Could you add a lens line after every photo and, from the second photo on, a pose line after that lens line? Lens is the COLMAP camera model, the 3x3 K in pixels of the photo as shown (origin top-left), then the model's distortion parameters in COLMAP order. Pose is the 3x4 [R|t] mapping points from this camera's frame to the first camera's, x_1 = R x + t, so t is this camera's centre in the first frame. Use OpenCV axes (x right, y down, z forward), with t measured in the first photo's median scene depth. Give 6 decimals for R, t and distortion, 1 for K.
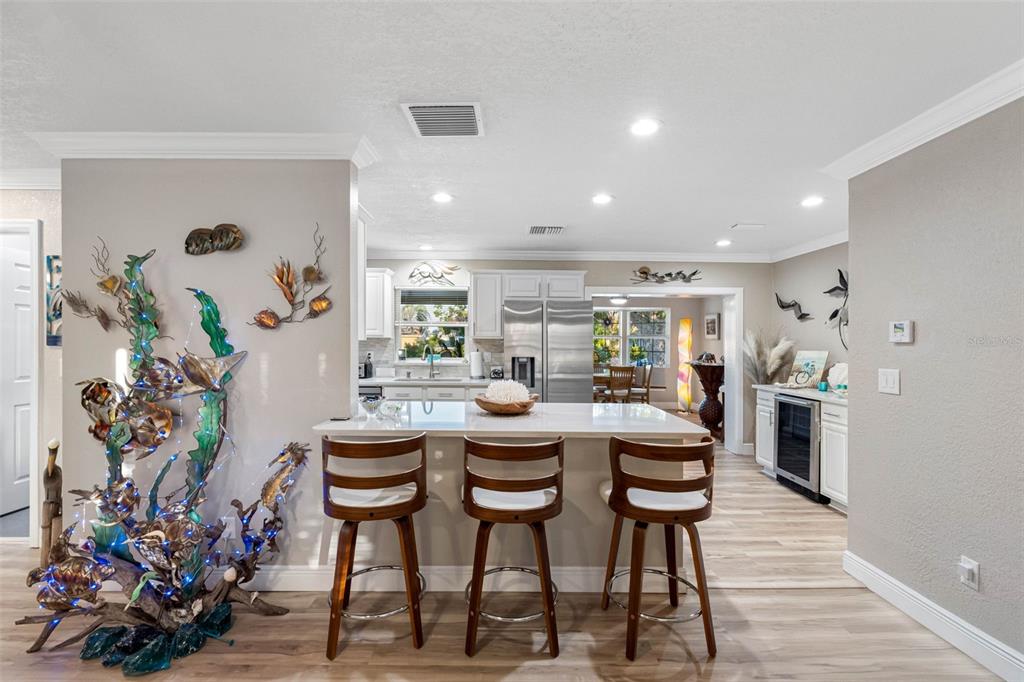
lens RADIAL K [[460.8, 0, 511.3], [0, 460.8, 342.1], [0, 0, 1]] dist [-0.006034, -0.000242]
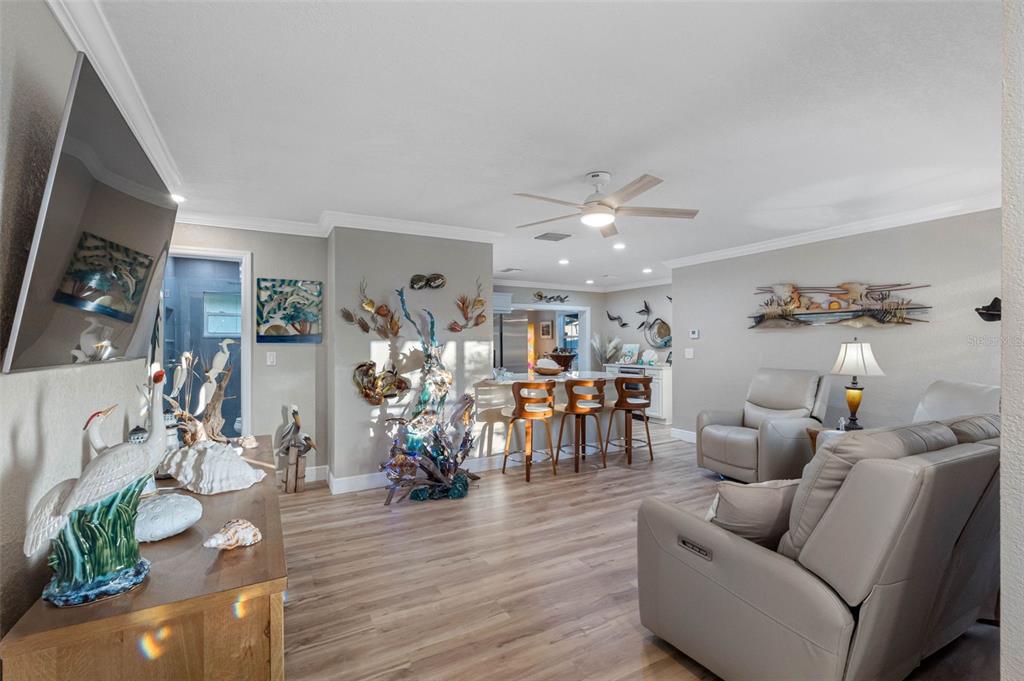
lens RADIAL K [[460.8, 0, 511.3], [0, 460.8, 341.6], [0, 0, 1]] dist [-0.006034, -0.000242]
pose [[0.878087, -0.005511, 0.478468, -1.008101], [0.006658, 0.999978, -0.000700, 0.010607], [-0.478454, 0.003800, 0.878104, -0.598067]]
